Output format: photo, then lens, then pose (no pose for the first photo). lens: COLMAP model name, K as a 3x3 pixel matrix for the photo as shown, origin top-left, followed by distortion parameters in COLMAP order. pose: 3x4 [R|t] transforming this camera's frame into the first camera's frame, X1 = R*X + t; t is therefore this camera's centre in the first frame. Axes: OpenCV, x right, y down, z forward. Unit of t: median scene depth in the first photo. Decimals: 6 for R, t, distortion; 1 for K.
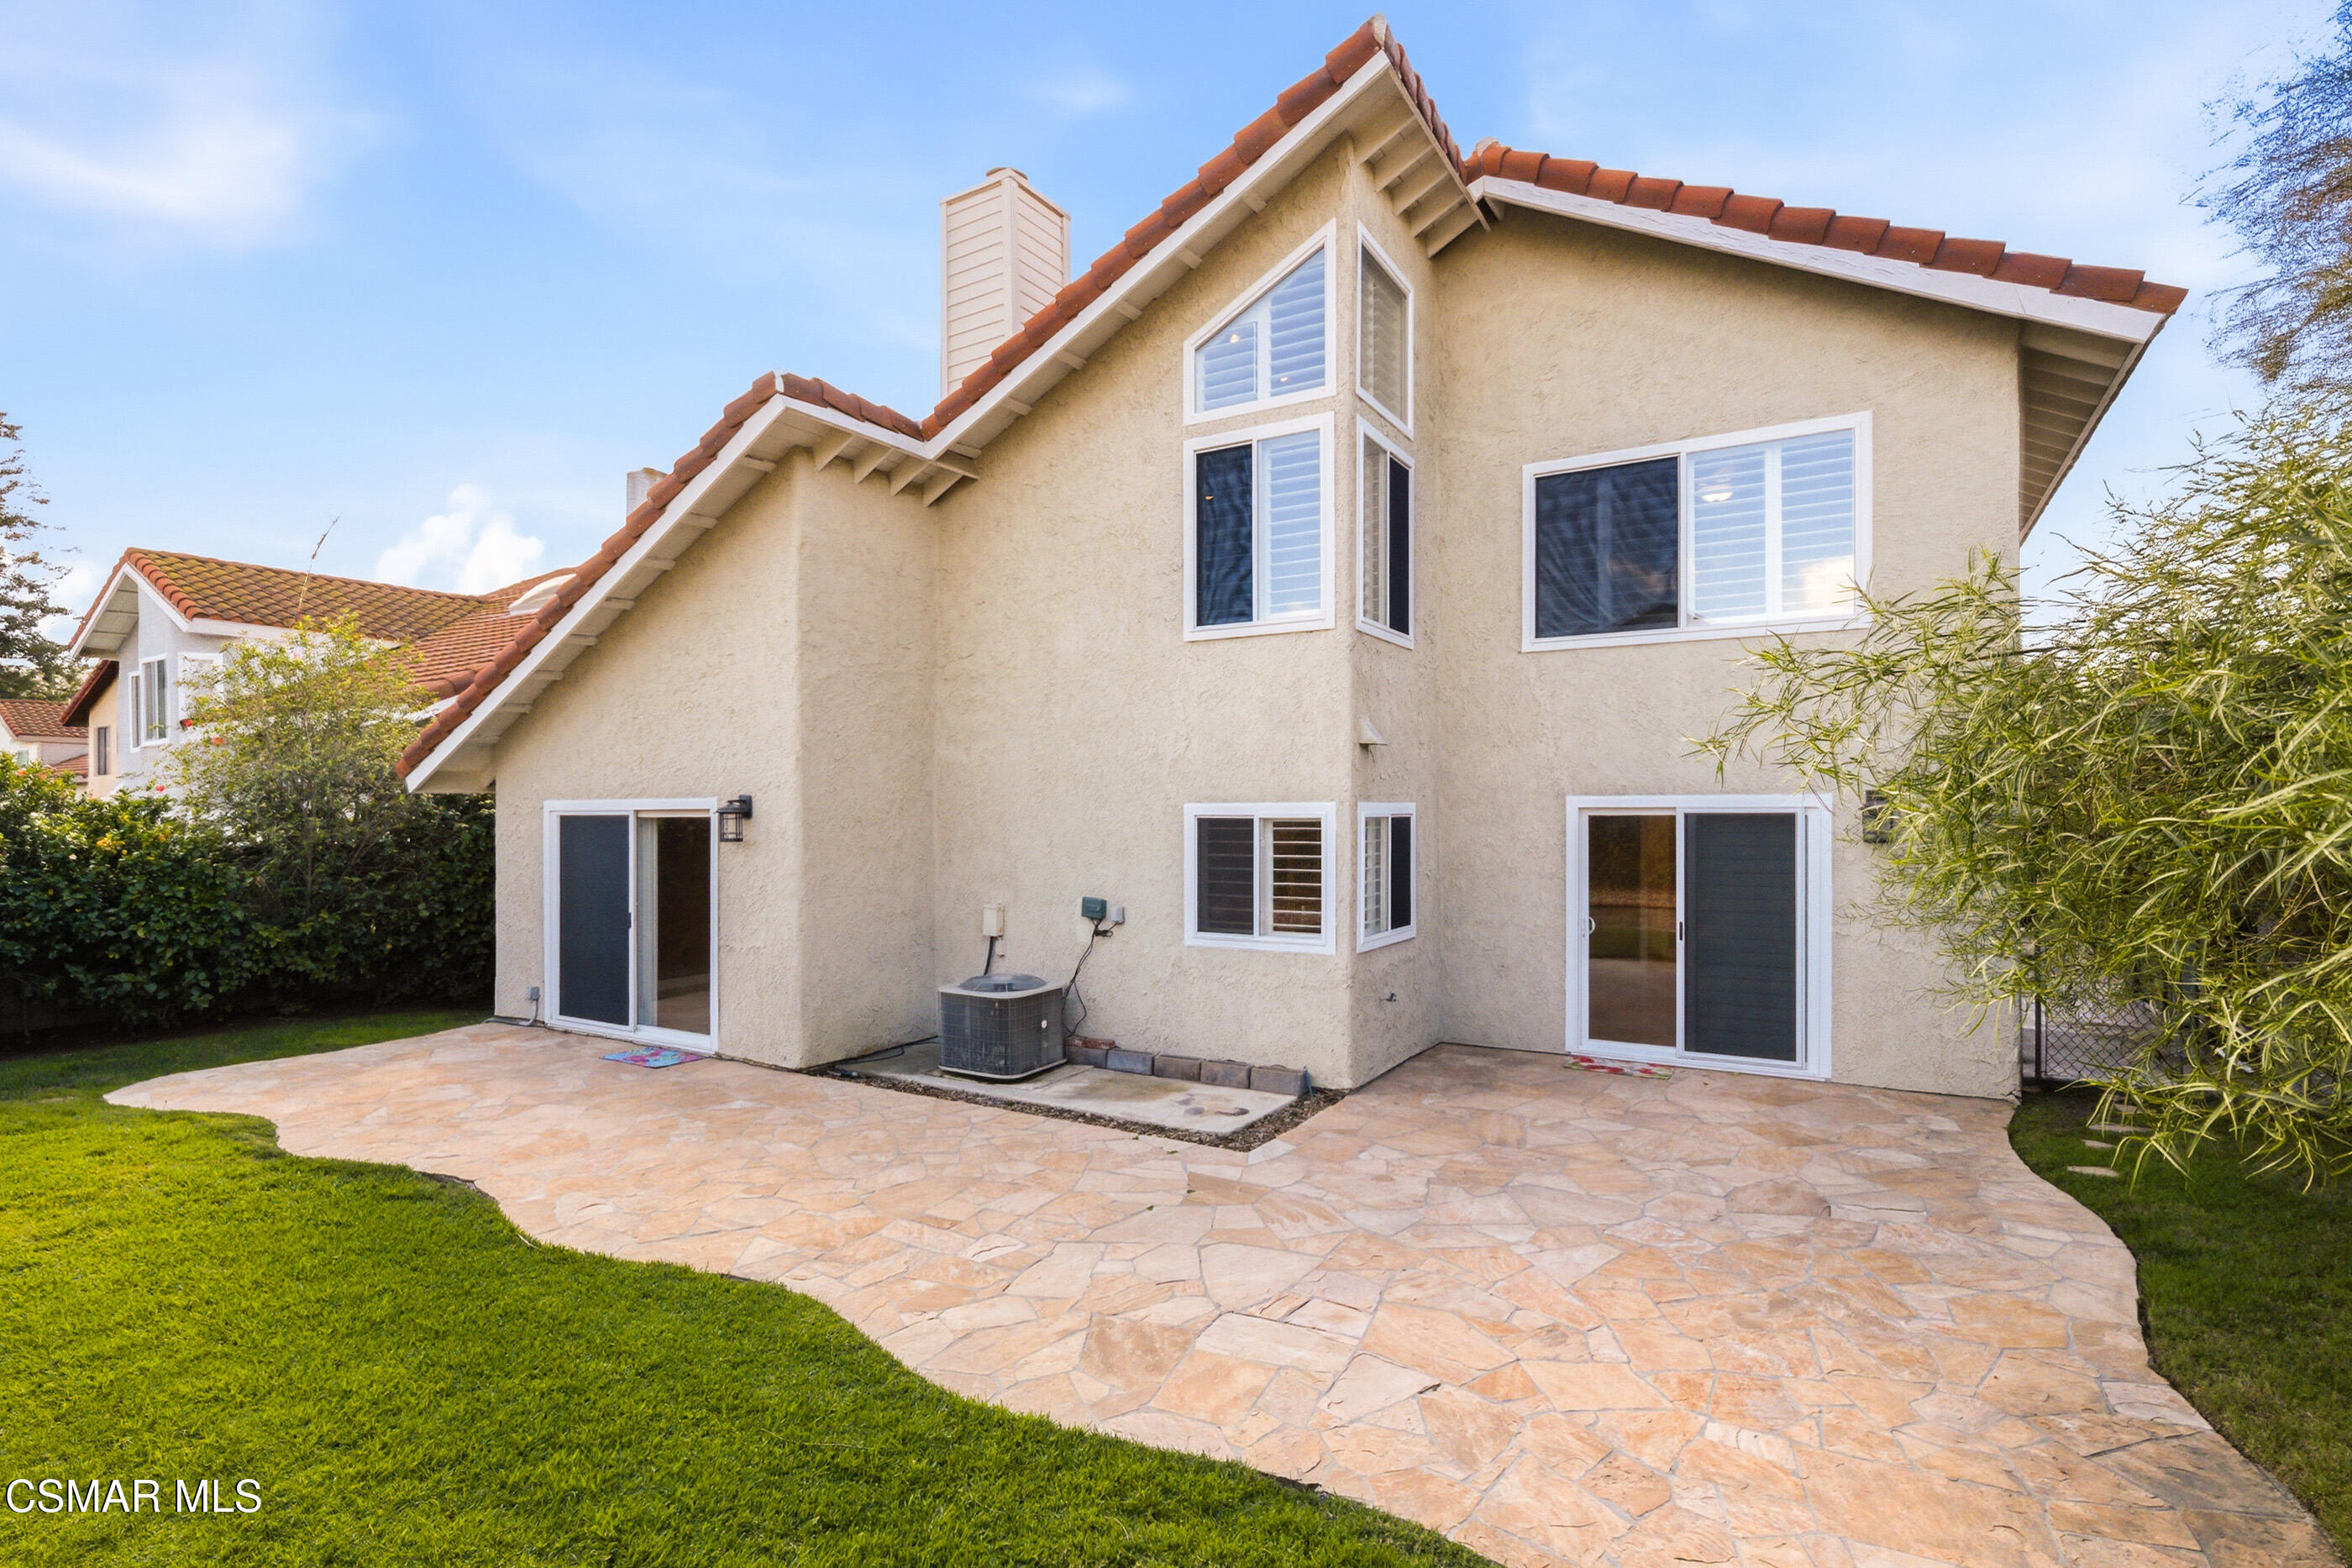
lens RADIAL K [[1132.0, 0, 1176.0], [0, 1132.0, 784.0], [0, 0, 1]] dist [-0.019855, 0.009141]
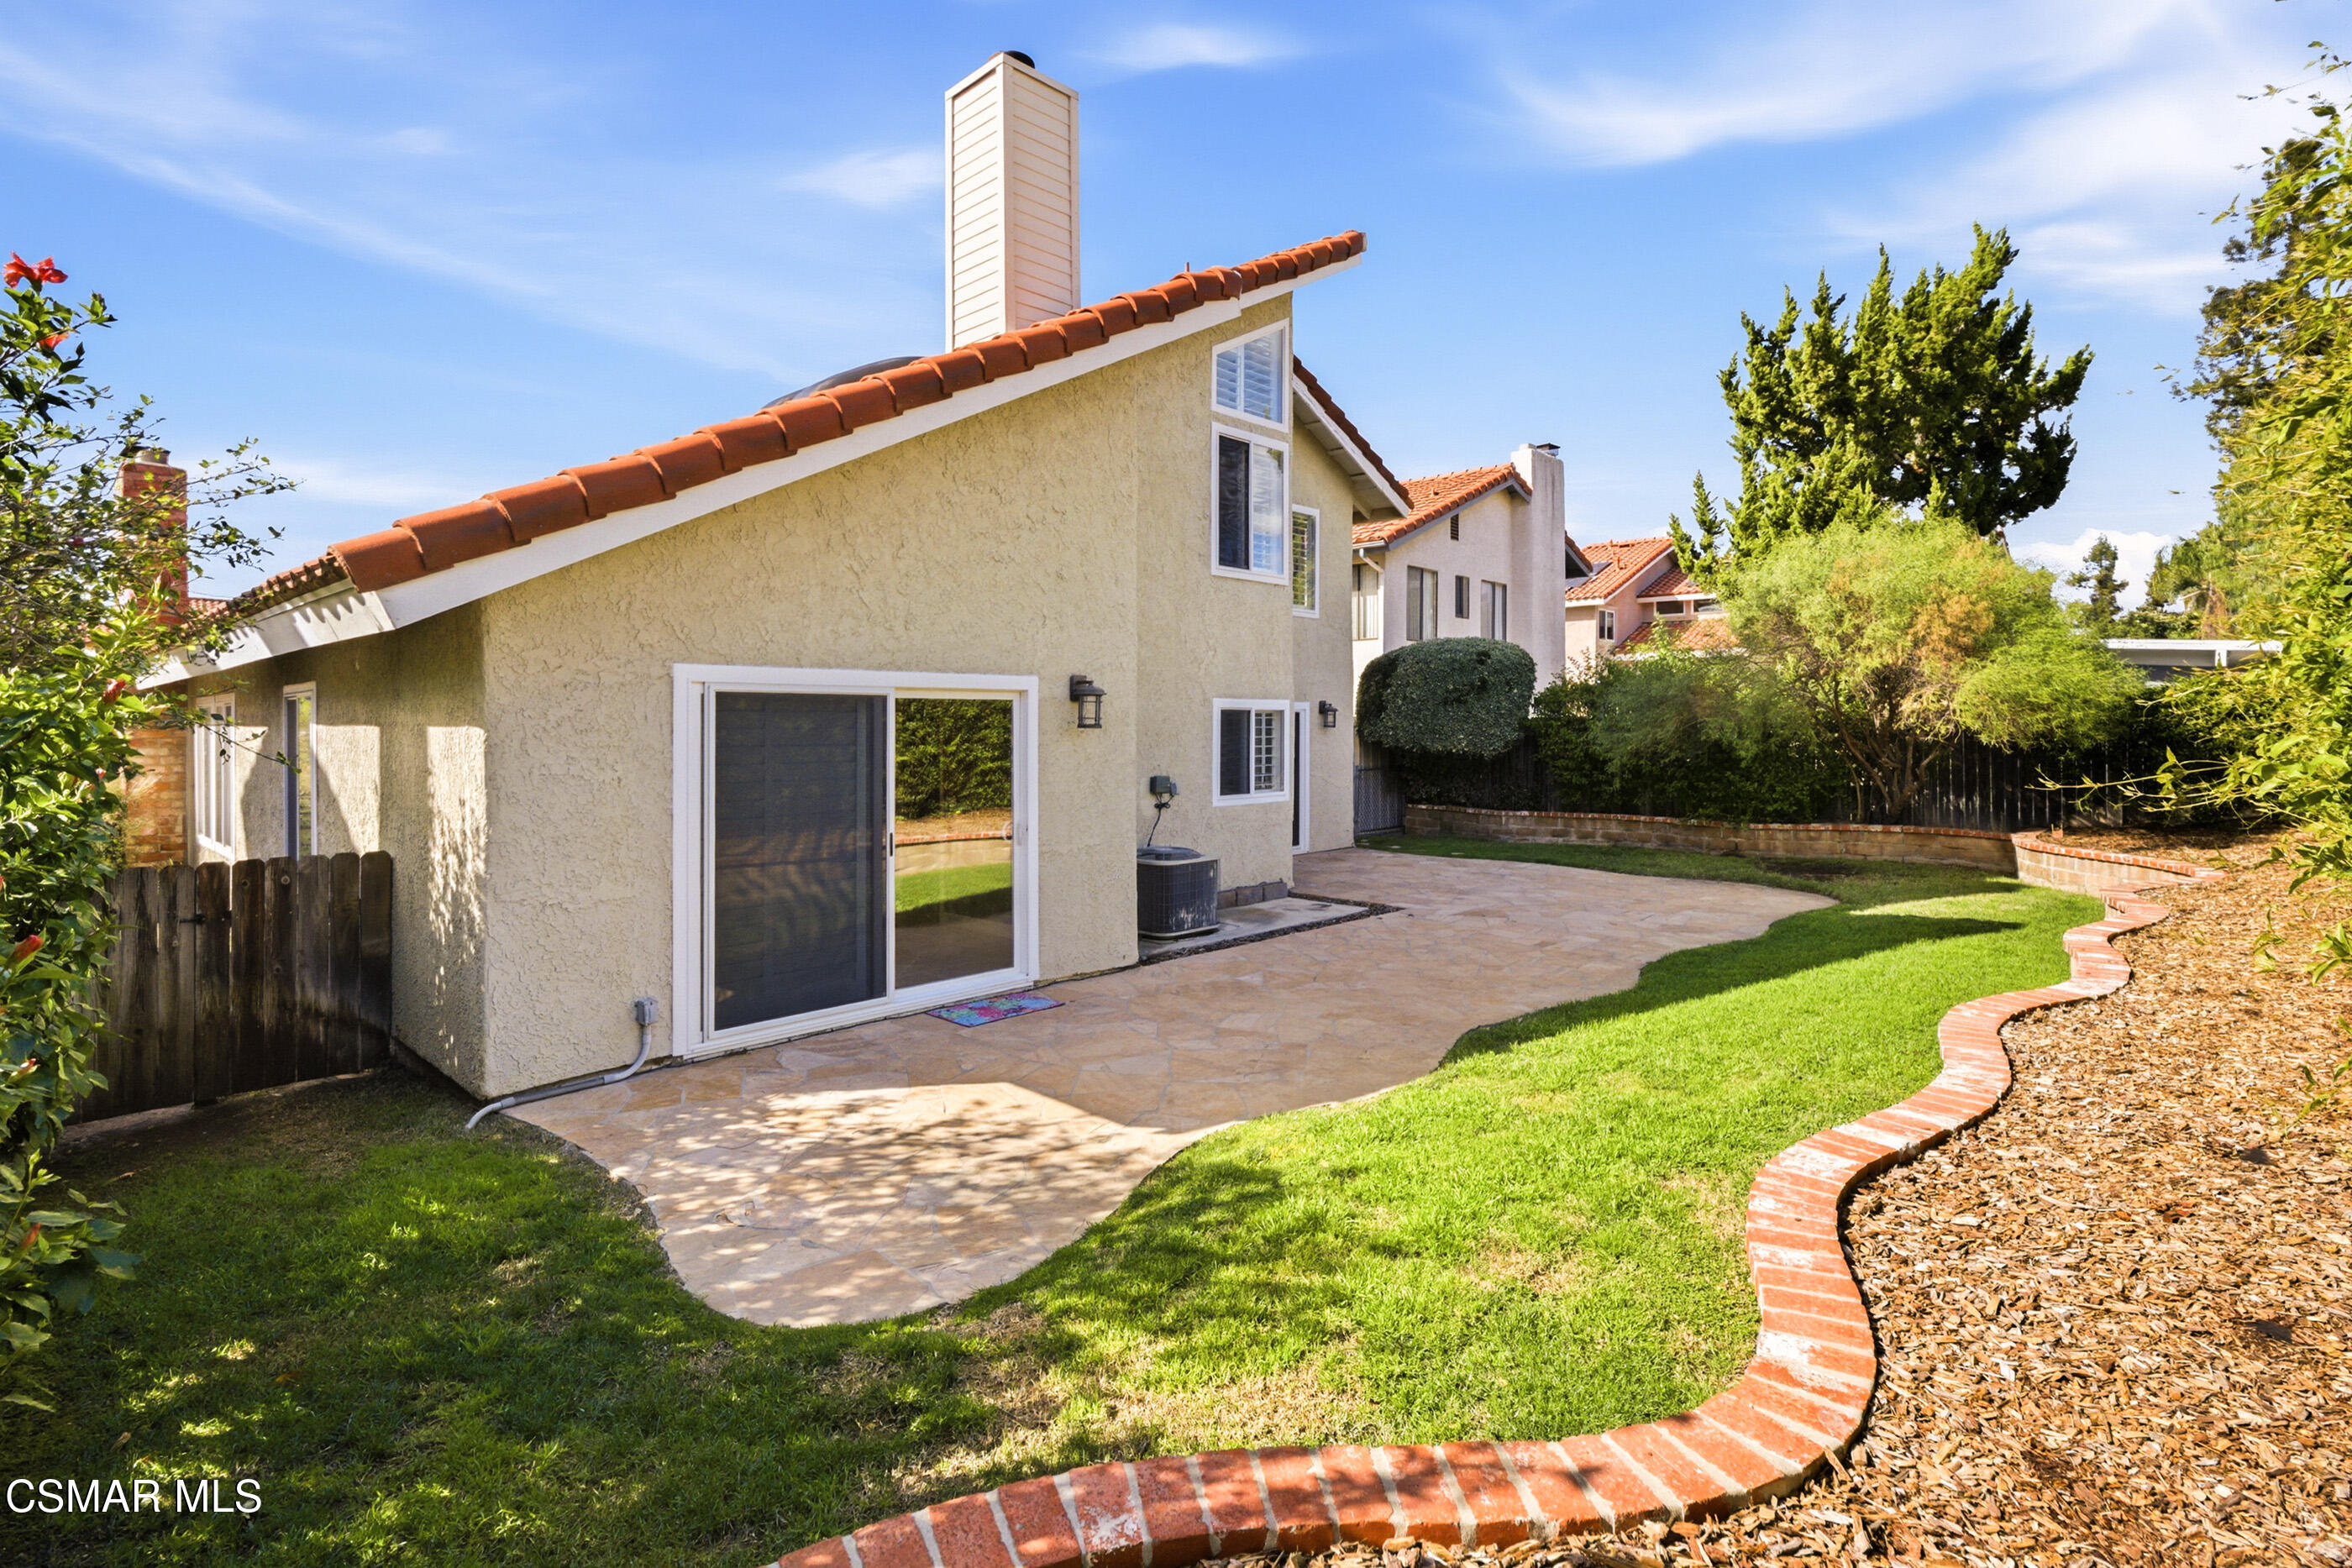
lens RADIAL K [[1132.0, 0, 1176.0], [0, 1132.0, 784.0], [0, 0, 1]] dist [-0.019855, 0.009141]
pose [[0.199581, -0.042141, 0.978975, -1.296313], [-0.009816, 0.998939, 0.045002, 0.056752], [-0.979832, -0.018591, 0.198955, 0.785738]]
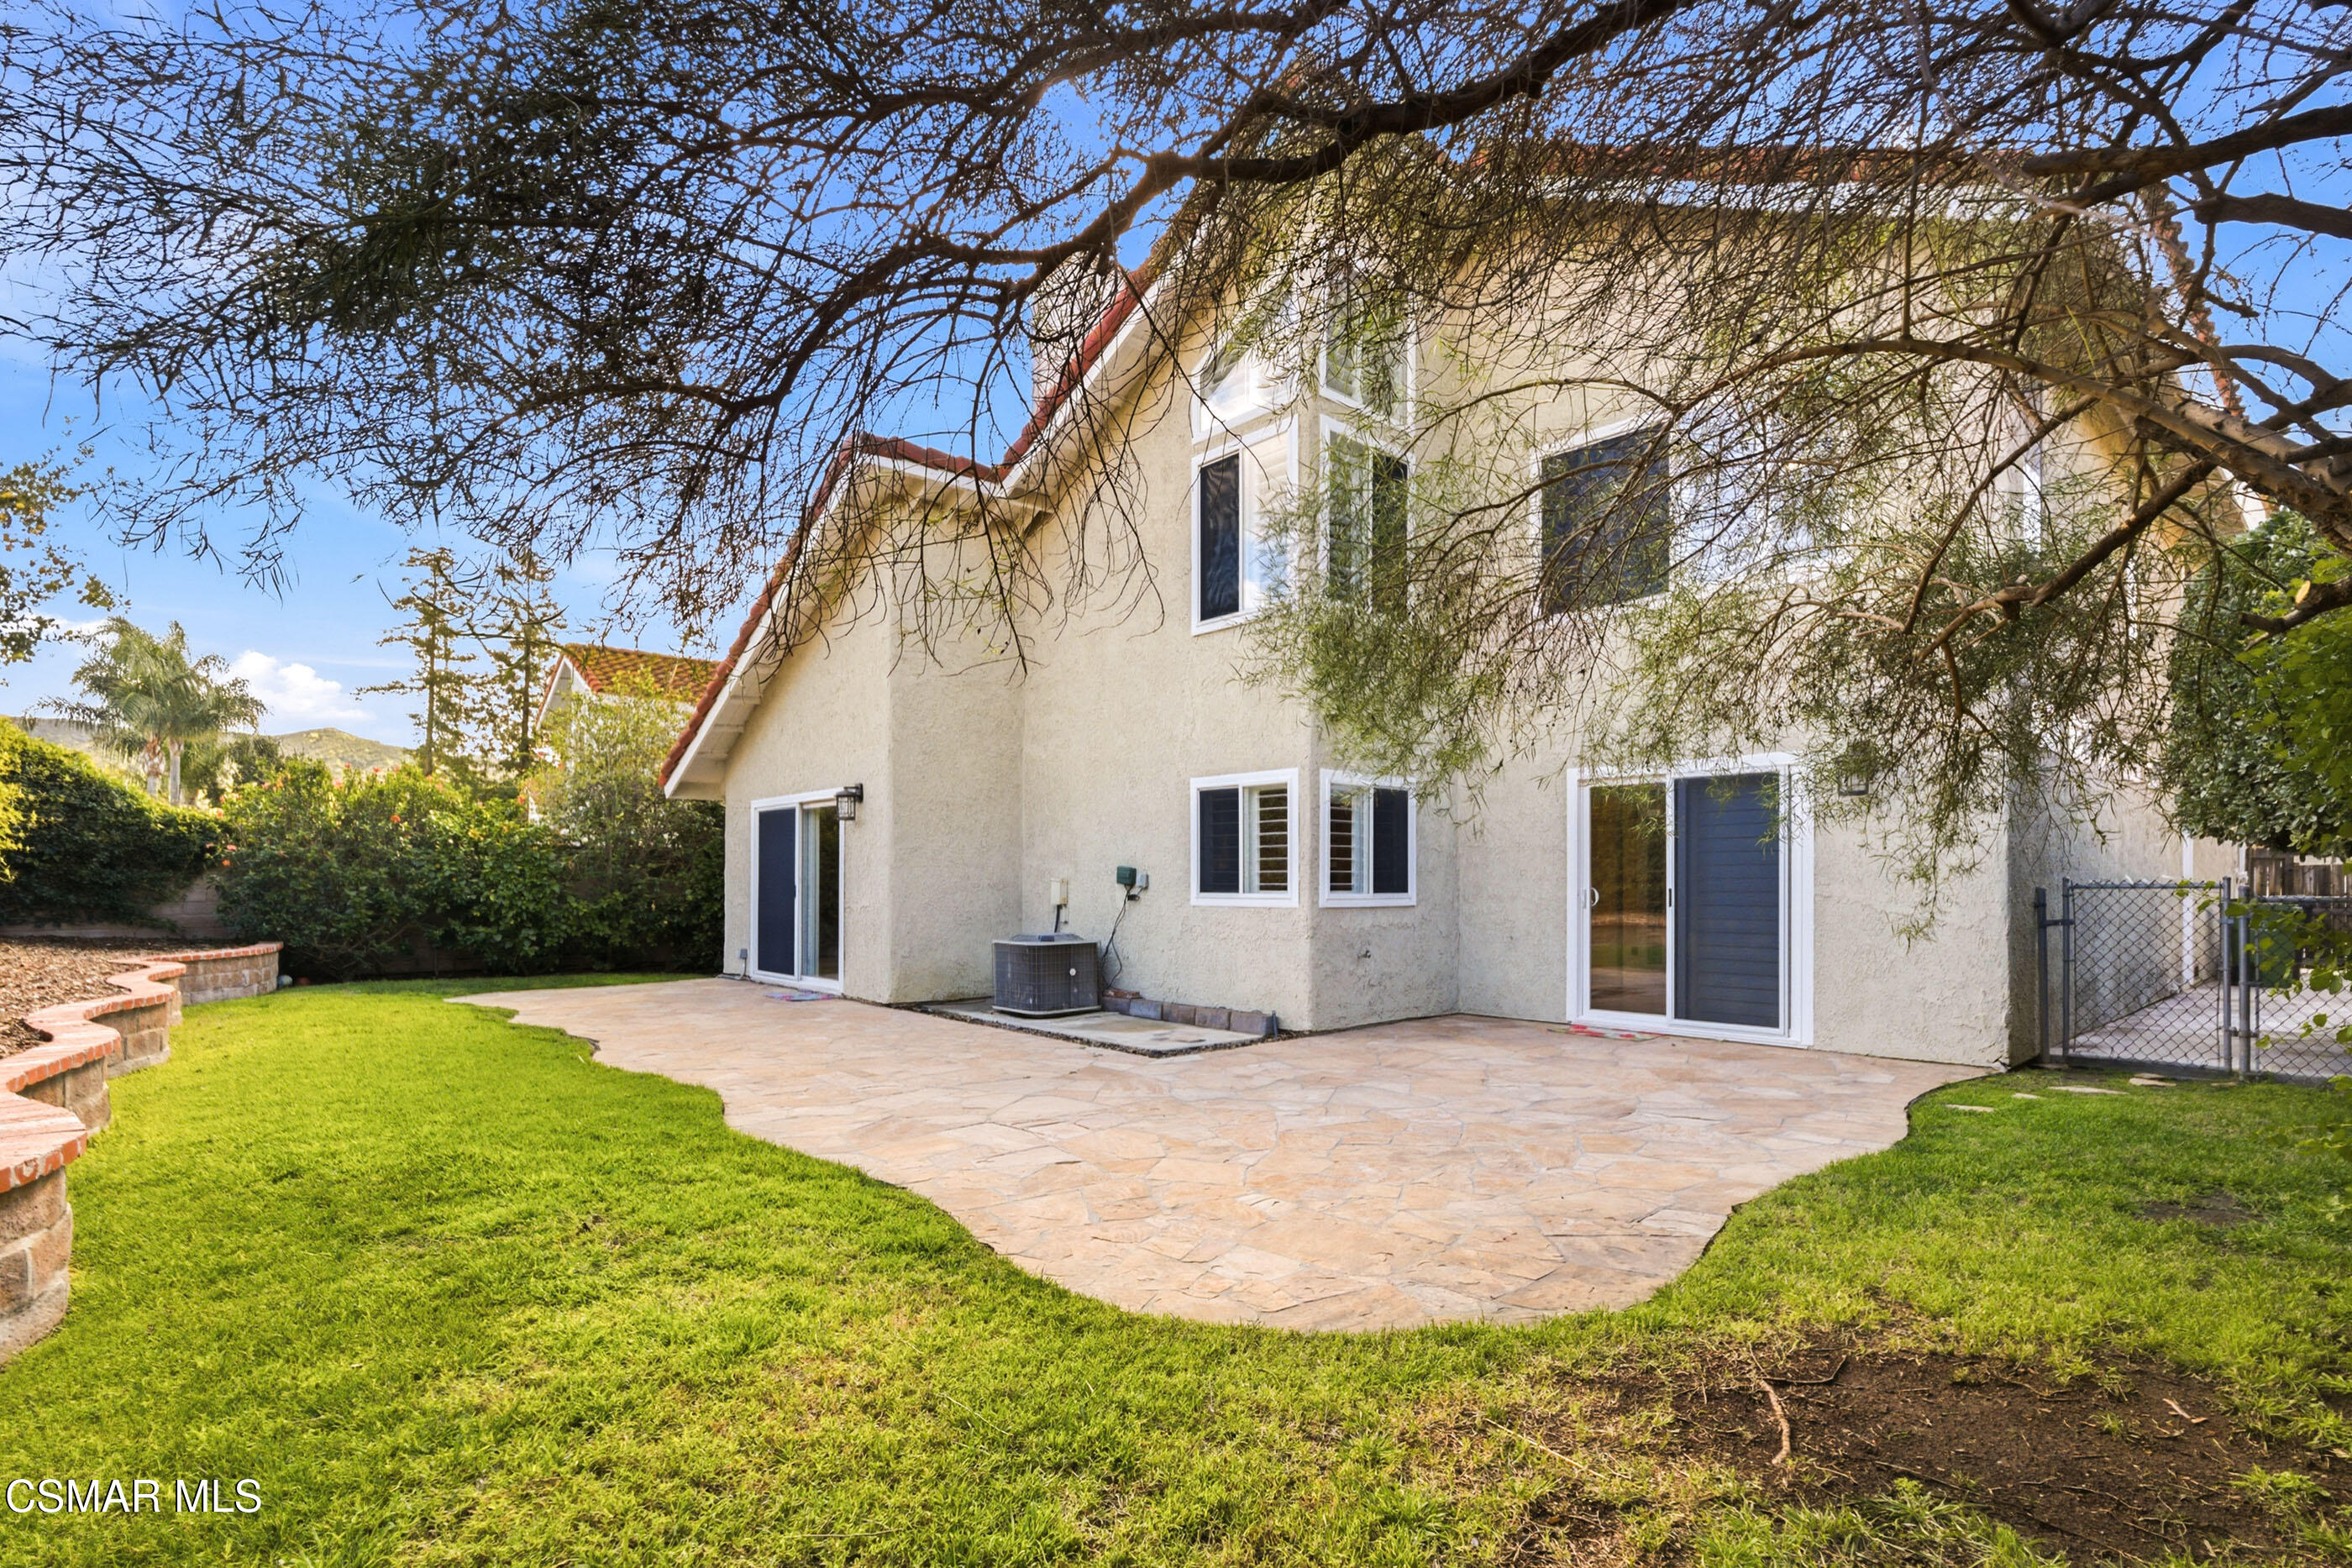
lens RADIAL K [[1111.1, 0, 1183.2], [0, 1111.1, 850.2], [0, 0, 1]] dist [-0.015274, 0.000166]
pose [[0.955873, -0.001647, -0.293776, 0.326098], [-0.000710, 0.999968, -0.007914, 0.097141], [0.293780, 0.007773, 0.955841, -0.053731]]
